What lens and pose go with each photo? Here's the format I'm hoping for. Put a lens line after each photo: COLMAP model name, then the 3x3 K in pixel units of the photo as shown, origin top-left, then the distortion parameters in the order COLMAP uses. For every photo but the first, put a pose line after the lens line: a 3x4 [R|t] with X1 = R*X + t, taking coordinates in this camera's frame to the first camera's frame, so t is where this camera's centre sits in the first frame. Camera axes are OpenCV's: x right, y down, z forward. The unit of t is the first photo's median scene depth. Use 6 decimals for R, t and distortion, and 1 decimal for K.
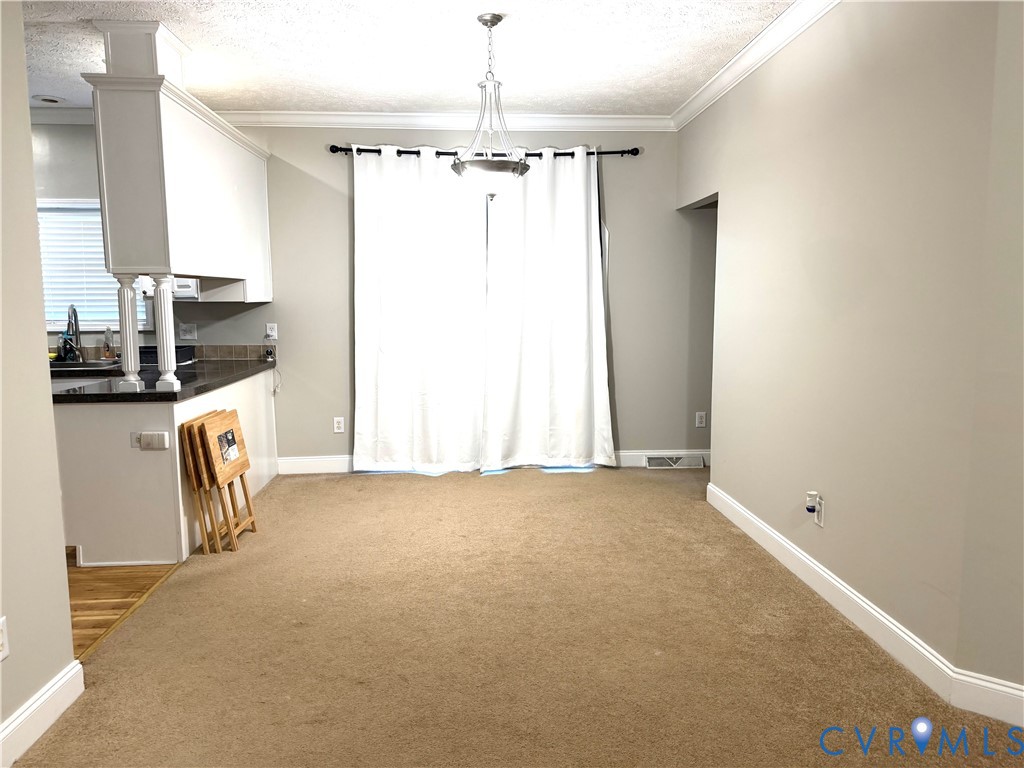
lens RADIAL K [[727.7, 0, 513.2], [0, 727.7, 380.4], [0, 0, 1]] dist [0.012243, -0.015491]
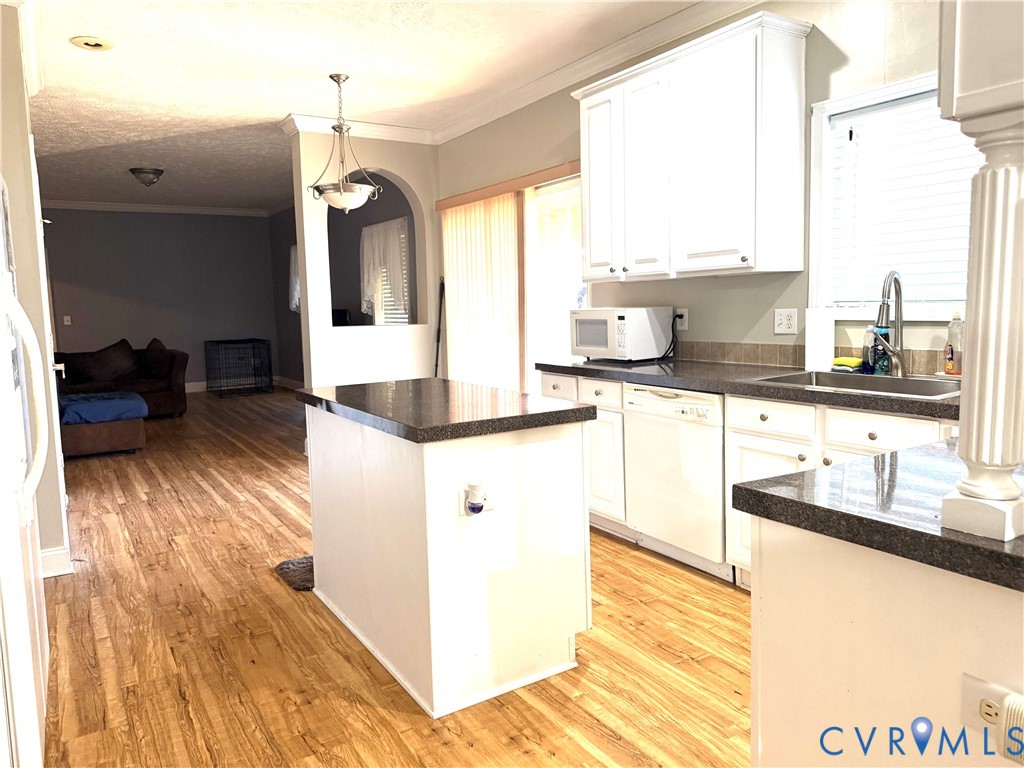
lens RADIAL K [[727.7, 0, 518.4], [0, 727.7, 380.2], [0, 0, 1]] dist [0.012243, -0.015491]
pose [[0.484296, 0.091119, -0.870146, -0.255174], [-0.076349, 0.995169, 0.061717, -0.034862], [0.871566, 0.036545, 0.488913, 0.484325]]
